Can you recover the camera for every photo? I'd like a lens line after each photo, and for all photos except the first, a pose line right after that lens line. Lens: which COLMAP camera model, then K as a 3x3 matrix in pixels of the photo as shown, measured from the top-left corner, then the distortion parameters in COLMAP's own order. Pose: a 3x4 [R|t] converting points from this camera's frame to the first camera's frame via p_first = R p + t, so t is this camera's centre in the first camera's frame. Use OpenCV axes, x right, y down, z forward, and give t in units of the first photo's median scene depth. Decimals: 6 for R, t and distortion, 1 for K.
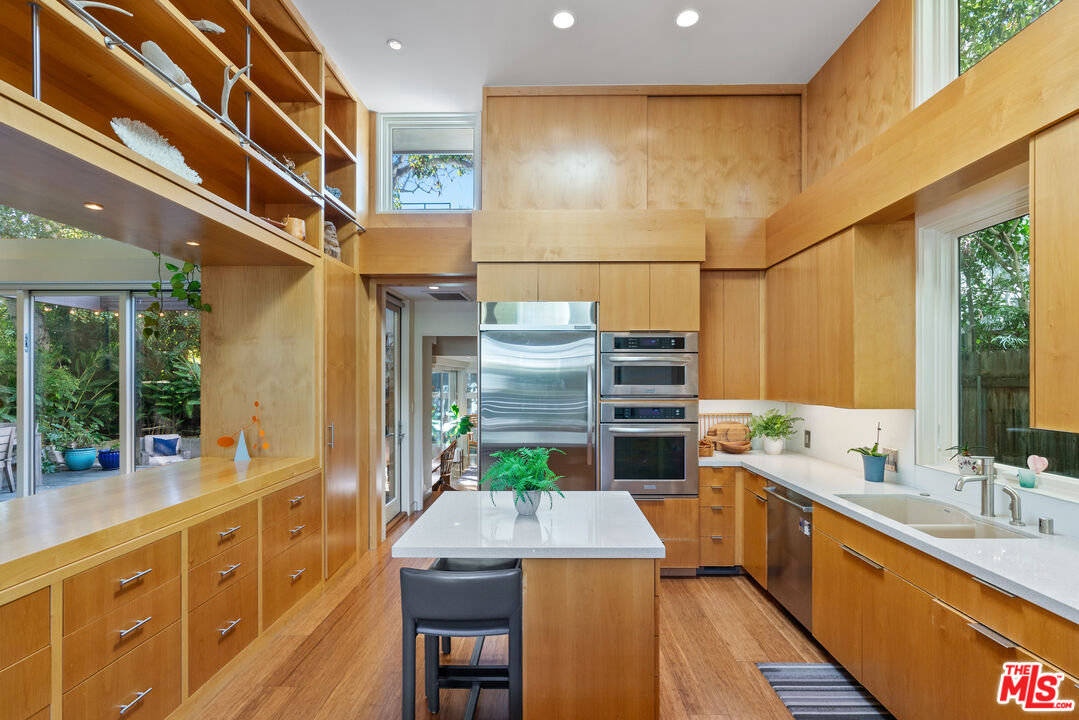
lens RADIAL K [[498.3, 0, 544.9], [0, 498.3, 375.9], [0, 0, 1]] dist [-0.002919, 0.000200]
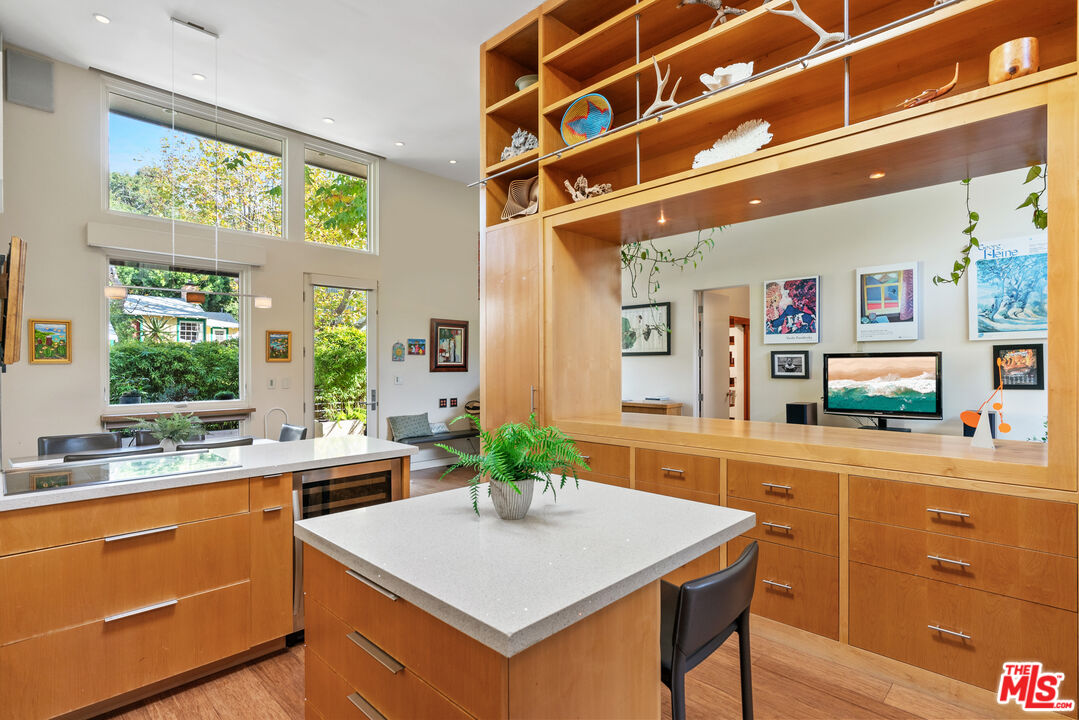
lens RADIAL K [[530.9, 0, 547.1], [0, 530.9, 364.4], [0, 0, 1]] dist [-0.003020, 0.000336]
pose [[-0.683107, 0.000985, -0.730318, 0.277687], [0.002815, 0.999995, -0.001284, 0.050580], [0.730313, -0.002933, -0.683106, 0.905531]]
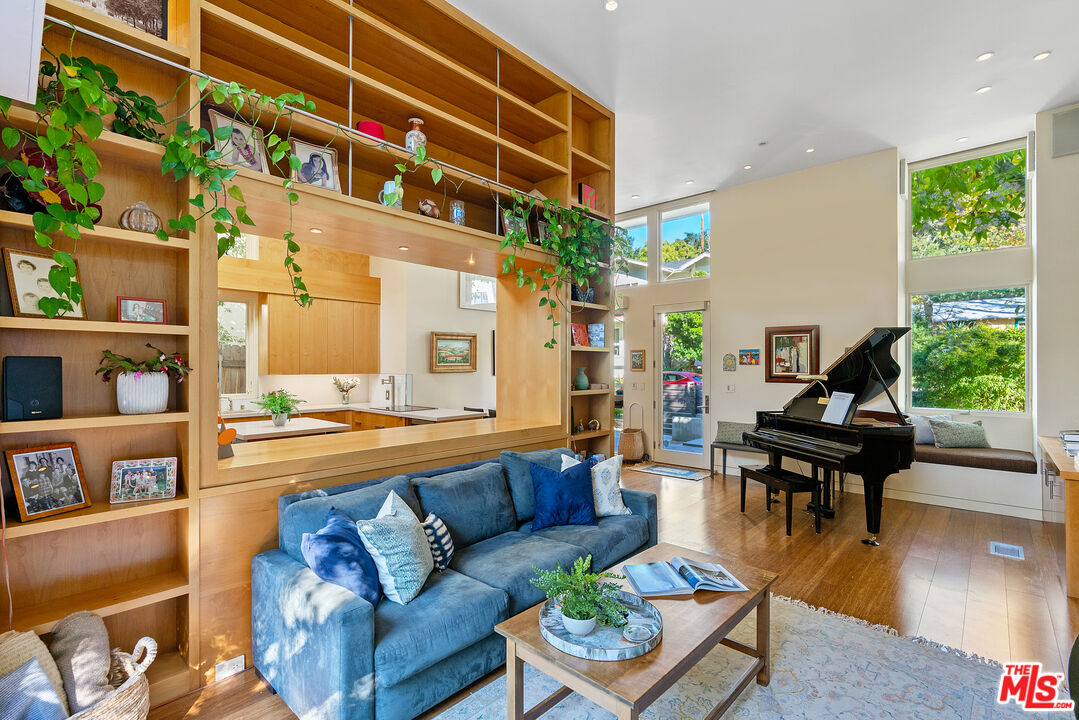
lens RADIAL K [[493.9, 0, 544.6], [0, 493.9, 366.7], [0, 0, 1]] dist [-0.000219, 0.000279]
pose [[-0.749739, -0.000815, 0.661734, -1.341483], [-0.000548, 1.000000, 0.000611, 0.020299], [-0.661734, 0.000095, -0.749739, 1.106259]]
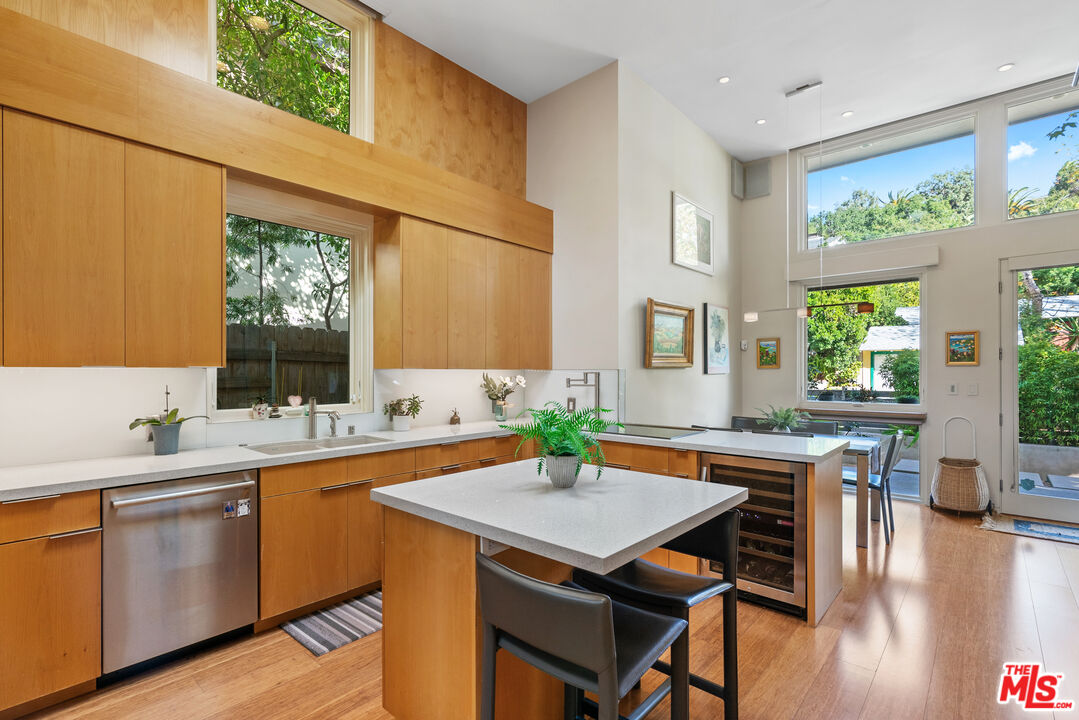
lens RADIAL K [[507.0, 0, 546.5], [0, 507.0, 370.7], [0, 0, 1]] dist [-0.001565, 0.000111]
pose [[-0.761711, 0.003510, 0.647908, -0.322009], [0.000666, 0.999989, -0.004635, 0.057651], [-0.647917, -0.003100, -0.761705, 0.995283]]
